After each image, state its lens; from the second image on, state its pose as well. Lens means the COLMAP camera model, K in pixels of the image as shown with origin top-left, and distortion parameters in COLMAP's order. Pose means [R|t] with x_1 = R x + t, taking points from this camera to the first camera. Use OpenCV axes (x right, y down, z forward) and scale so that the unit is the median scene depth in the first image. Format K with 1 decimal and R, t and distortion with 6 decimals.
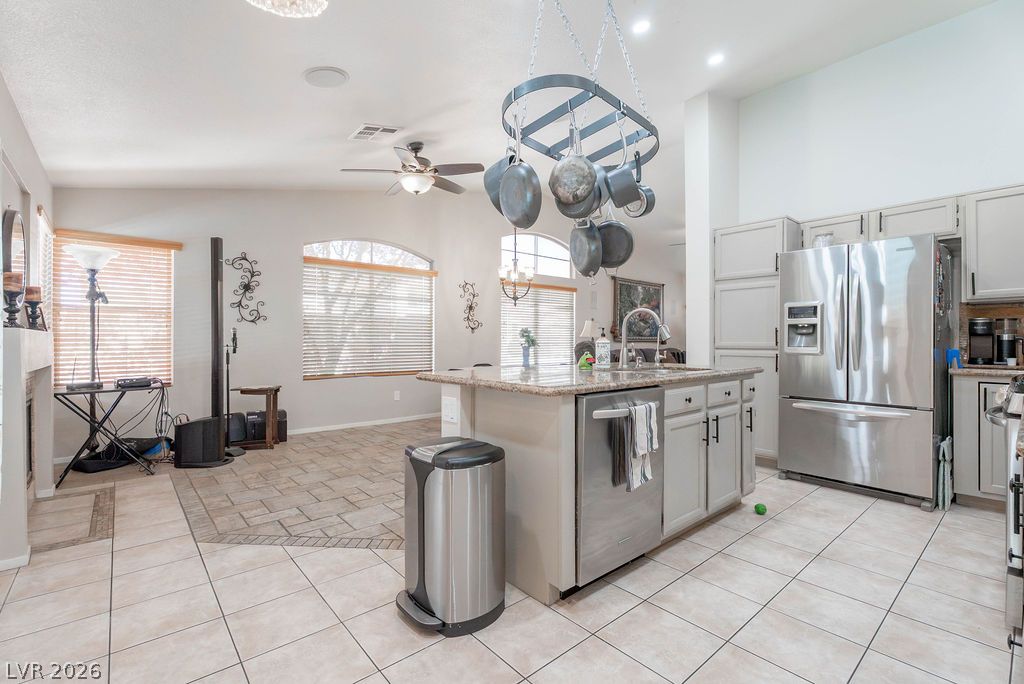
lens RADIAL K [[458.0, 0, 511.1], [0, 458.0, 340.6], [0, 0, 1]] dist [-0.000660, -0.001184]
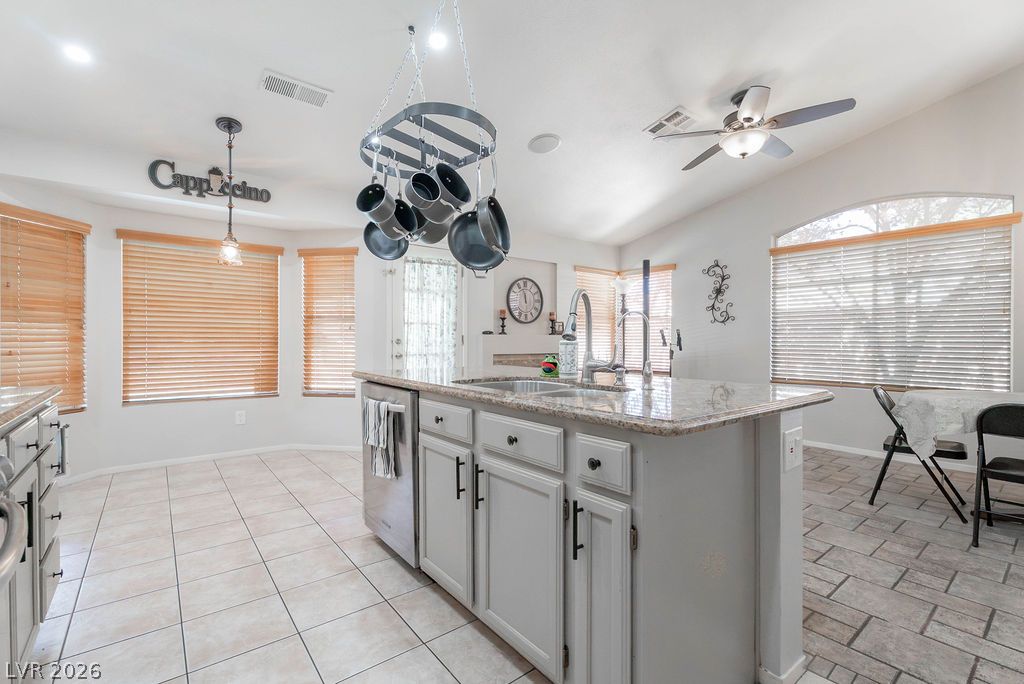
lens RADIAL K [[458.0, 0, 507.1], [0, 458.0, 338.7], [0, 0, 1]] dist [-0.000660, -0.001184]
pose [[-0.048820, -0.000778, -0.998807, 0.711407], [-0.000362, 1.000000, -0.000761, -0.002461], [0.998808, 0.000324, -0.048820, 0.718606]]
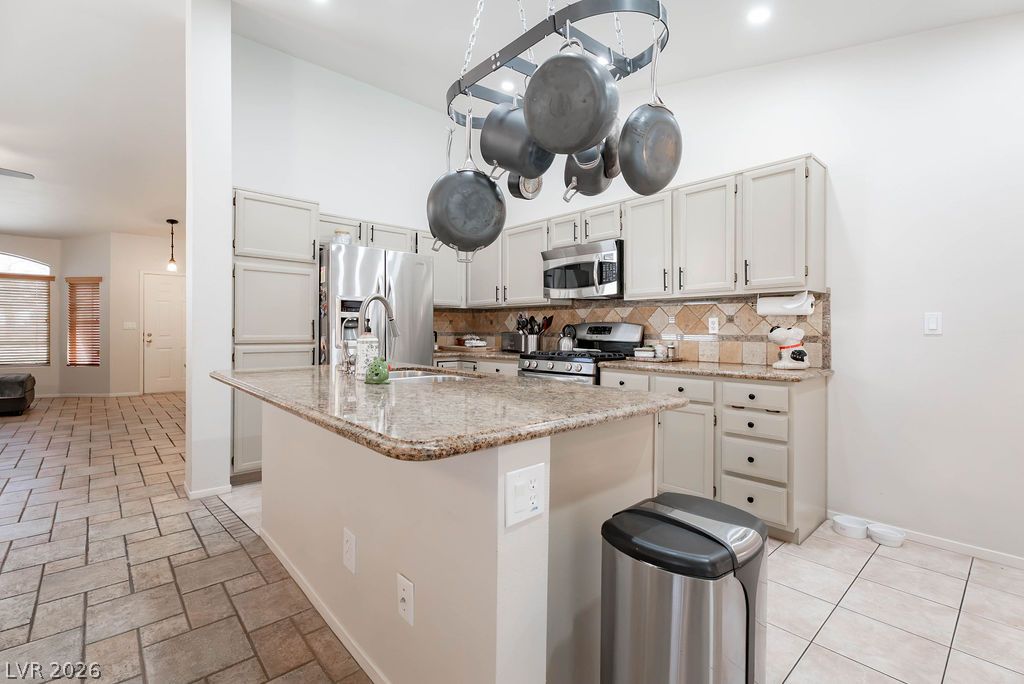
lens RADIAL K [[458.0, 0, 505.4], [0, 458.0, 335.9], [0, 0, 1]] dist [-0.000660, -0.001184]
pose [[-0.014847, -0.013330, 0.999801, -0.358371], [-0.006653, 0.999890, 0.013233, -0.010875], [-0.999868, -0.006455, -0.014934, 0.619217]]
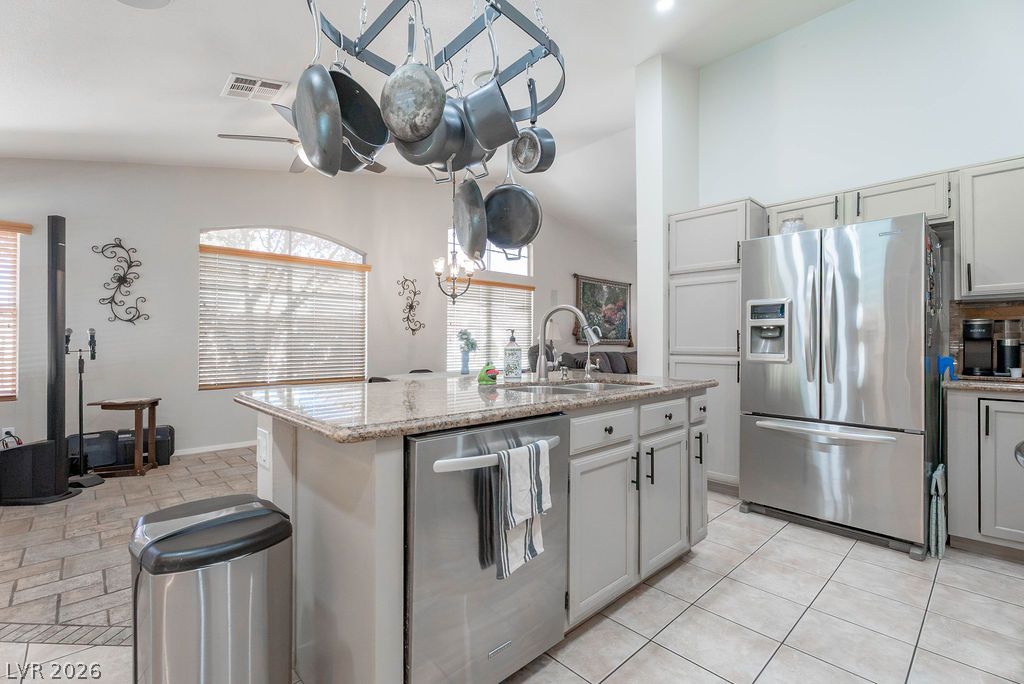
lens RADIAL K [[458.0, 0, 511.7], [0, 458.0, 340.5], [0, 0, 1]] dist [-0.000660, -0.001184]
pose [[0.999049, 0.001493, 0.043577, 0.126991], [-0.001344, 0.999993, -0.003442, -0.005659], [-0.043582, 0.003380, 0.999044, 0.177261]]
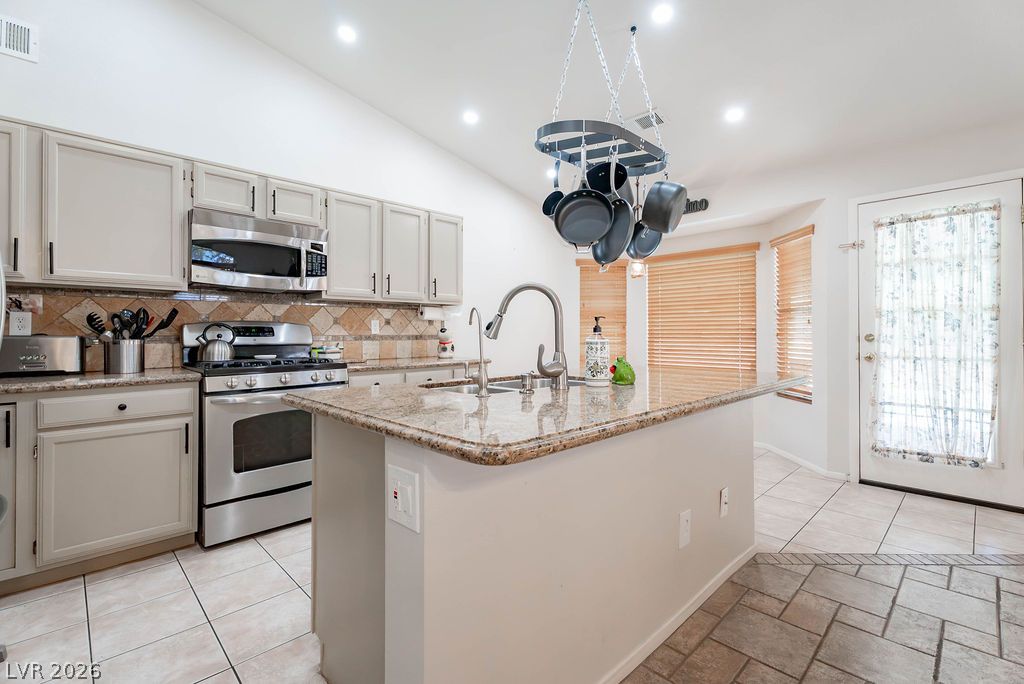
lens RADIAL K [[458.0, 0, 506.4], [0, 458.0, 328.5], [0, 0, 1]] dist [-0.000660, -0.001184]
pose [[-0.998690, 0.002254, -0.051120, 0.264492], [0.002953, 0.999903, -0.013615, -0.004221], [0.051084, -0.013748, -0.998600, 1.212350]]
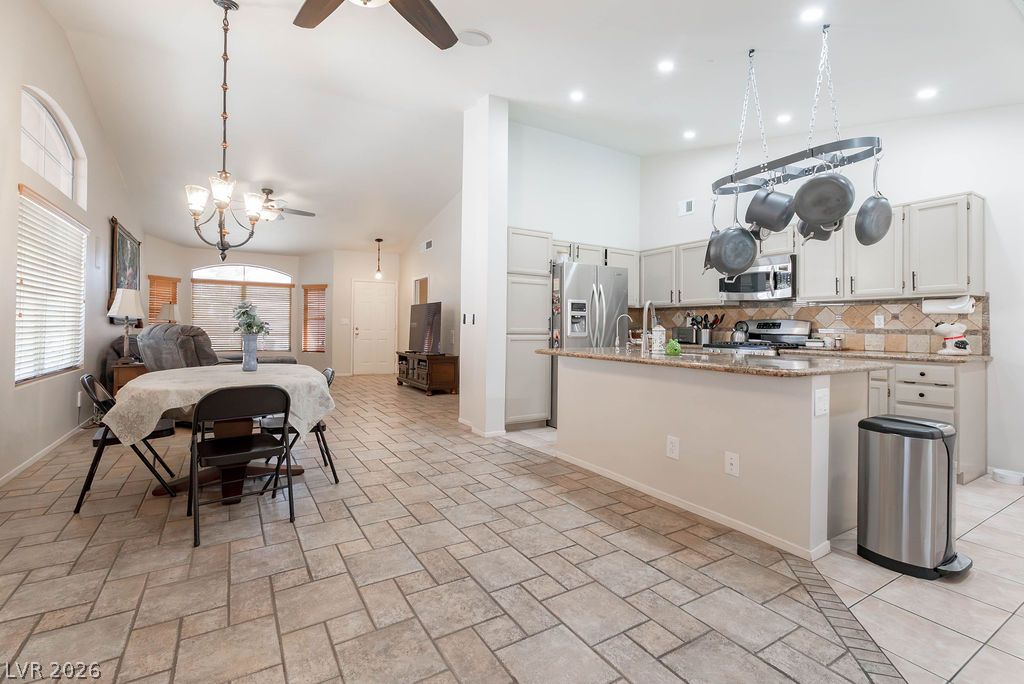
lens RADIAL K [[458.0, 0, 504.7], [0, 458.0, 328.0], [0, 0, 1]] dist [-0.000660, -0.001184]
pose [[0.172643, -0.001862, 0.984983, -0.718969], [-0.010716, 0.999935, 0.003768, -0.001668], [-0.984926, -0.011205, 0.172612, 0.898734]]
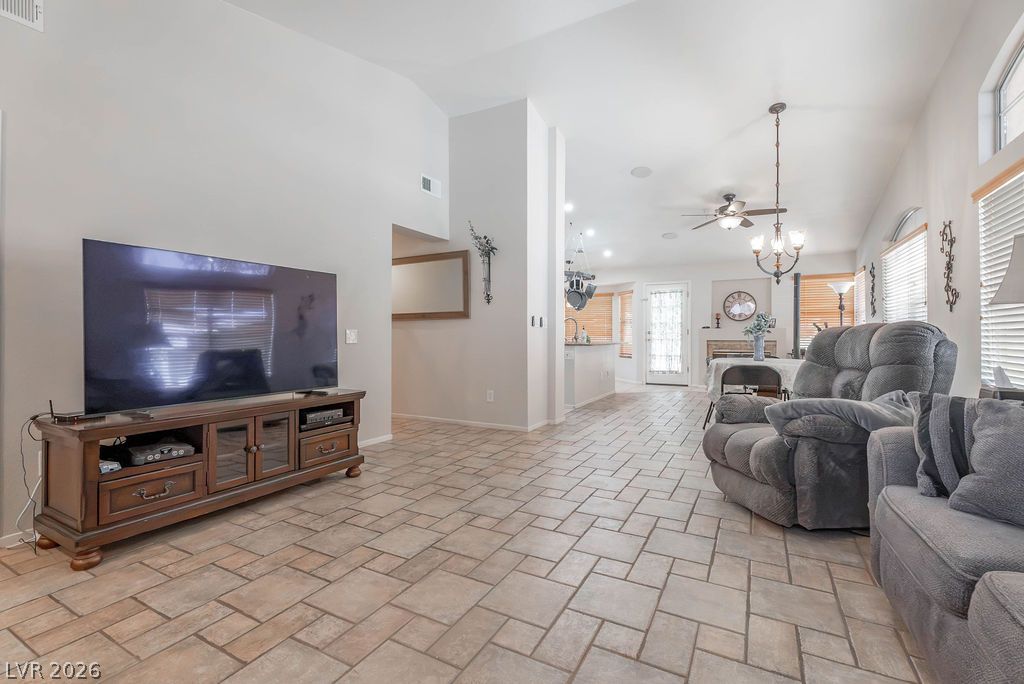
lens RADIAL K [[458.0, 0, 505.3], [0, 458.0, 334.6], [0, 0, 1]] dist [-0.000660, -0.001184]
pose [[-0.940394, 0.000480, -0.340086, 1.106342], [0.001649, 0.999994, -0.003147, 0.020498], [0.340082, -0.003520, -0.940389, 2.446761]]
